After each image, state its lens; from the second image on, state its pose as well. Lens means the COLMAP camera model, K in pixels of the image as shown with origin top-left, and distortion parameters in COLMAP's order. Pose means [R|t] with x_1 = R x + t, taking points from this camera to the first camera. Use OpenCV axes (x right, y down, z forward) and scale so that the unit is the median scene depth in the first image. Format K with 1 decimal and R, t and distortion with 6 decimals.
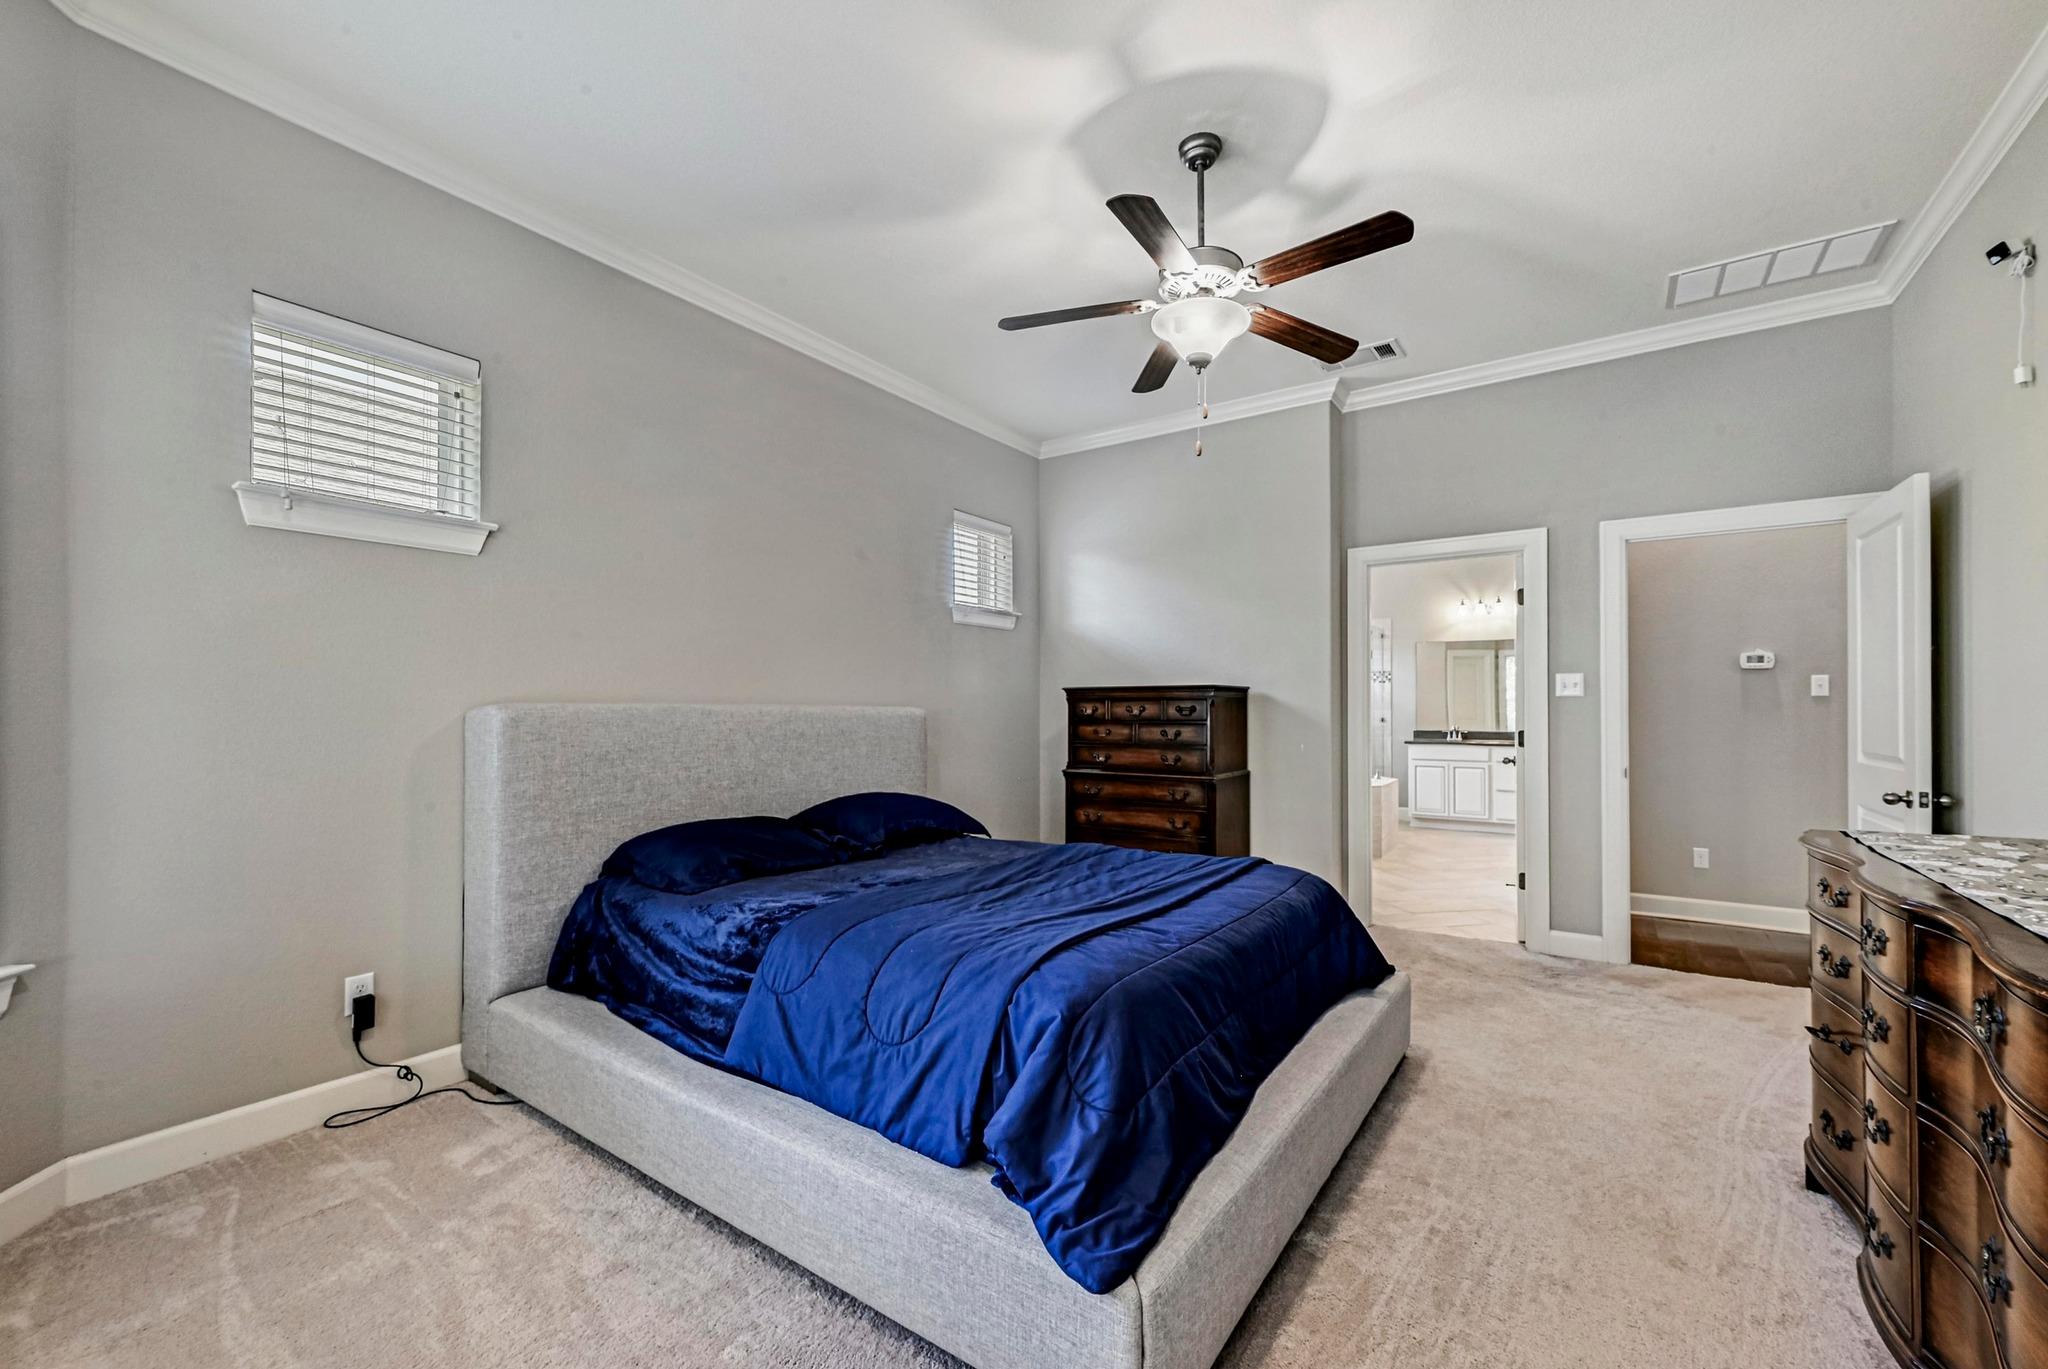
lens RADIAL K [[826.8, 0, 1018.3], [0, 826.8, 702.9], [0, 0, 1]] dist [0.000831, 0.000376]
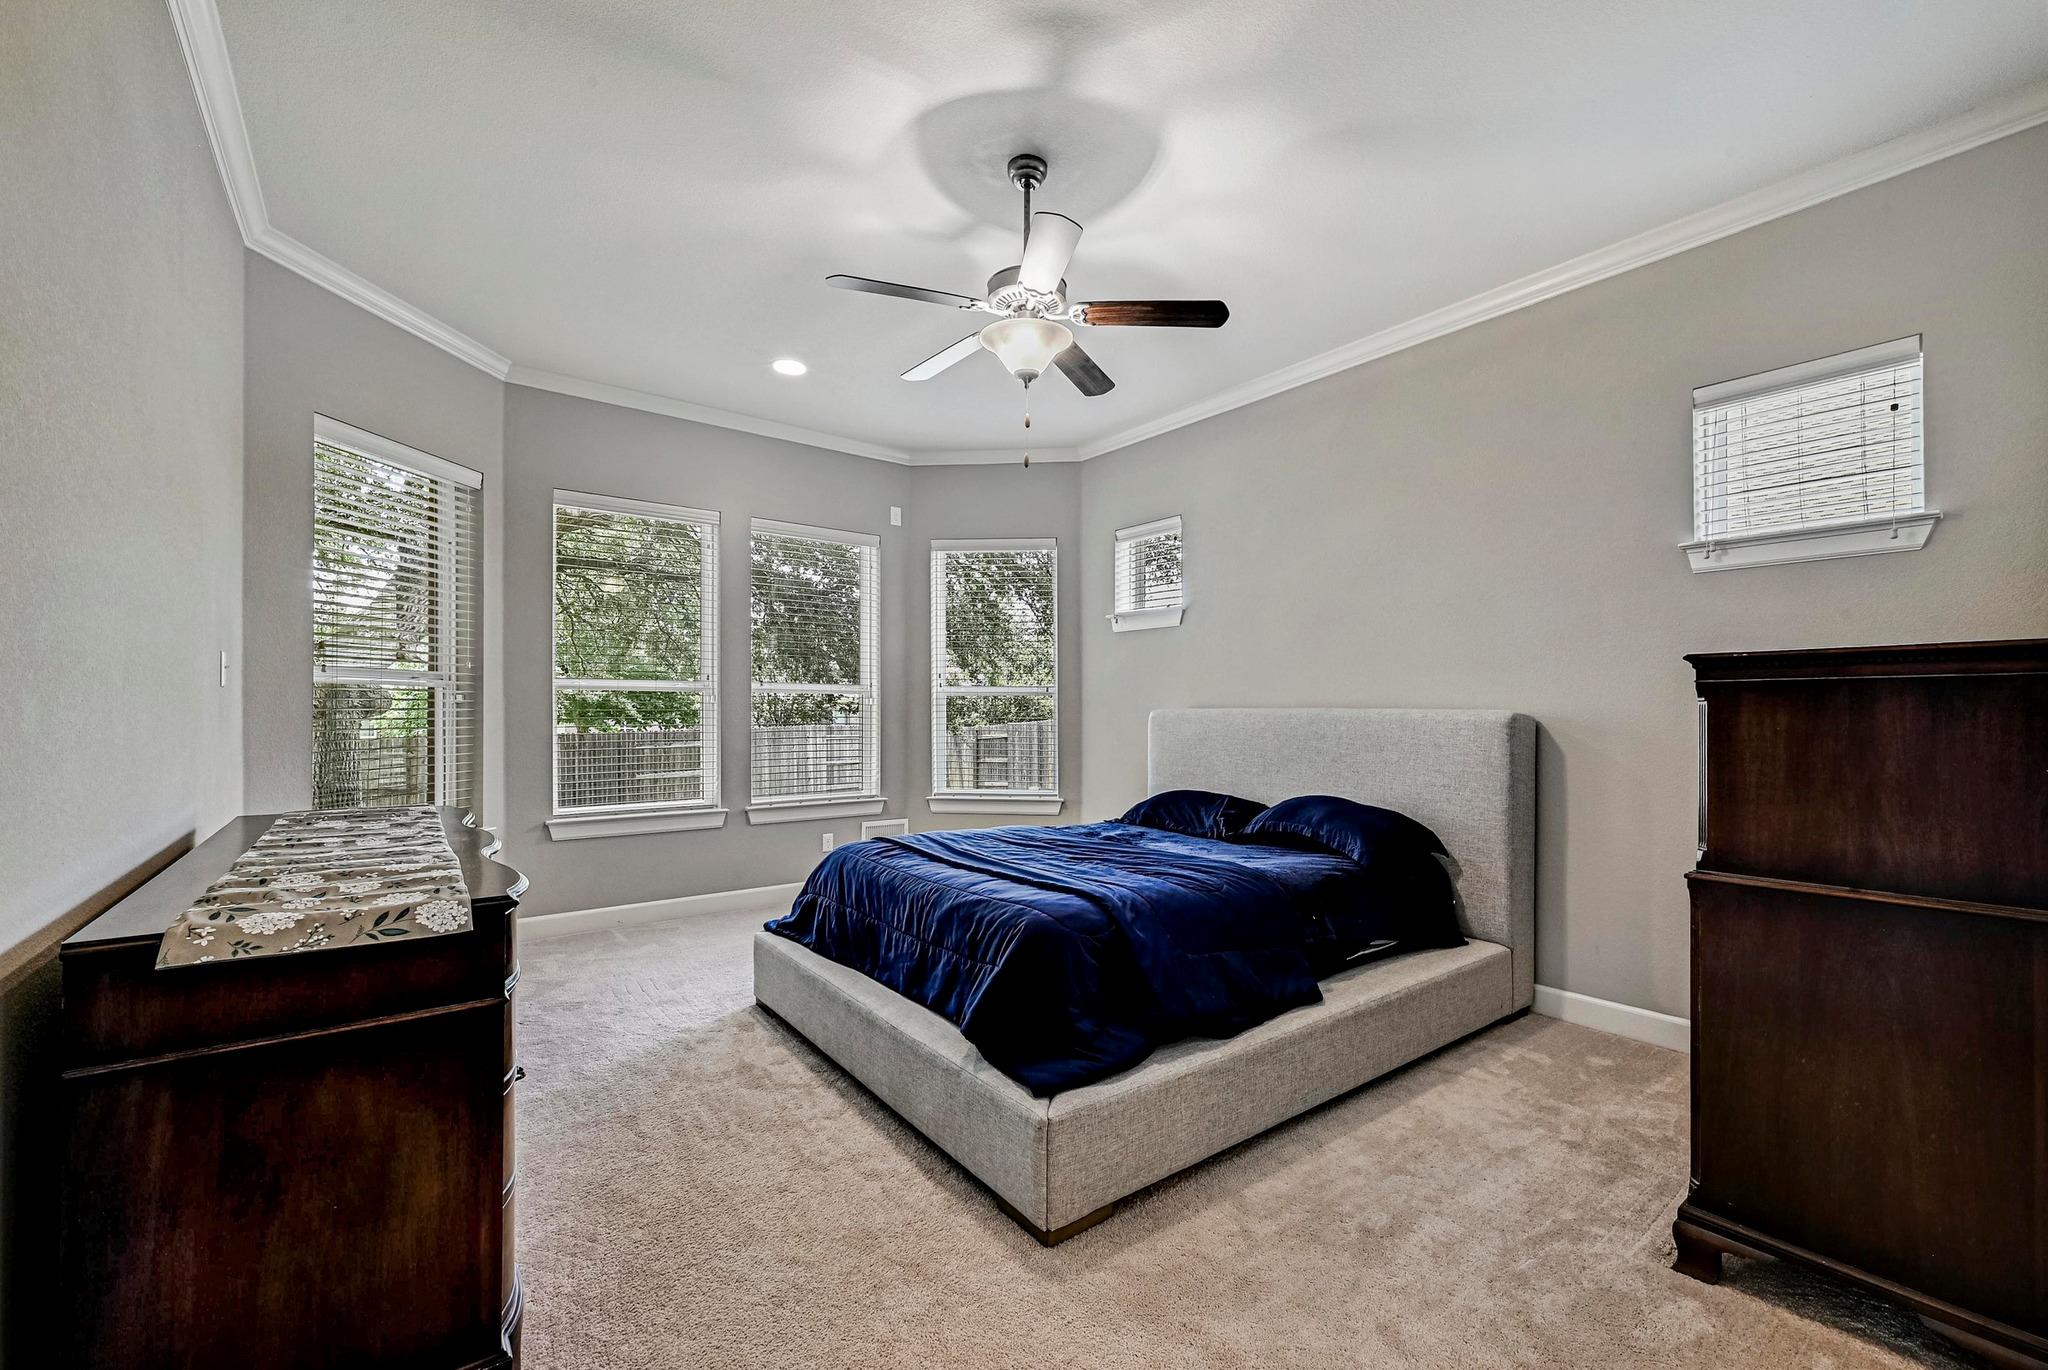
lens RADIAL K [[826.8, 0, 1018.3], [0, 826.8, 703.4], [0, 0, 1]] dist [0.000831, 0.000376]
pose [[-0.315088, -0.001609, -0.949061, 0.782690], [0.007184, 0.999966, -0.004080, -0.002207], [0.949035, -0.008104, -0.315066, 0.857834]]
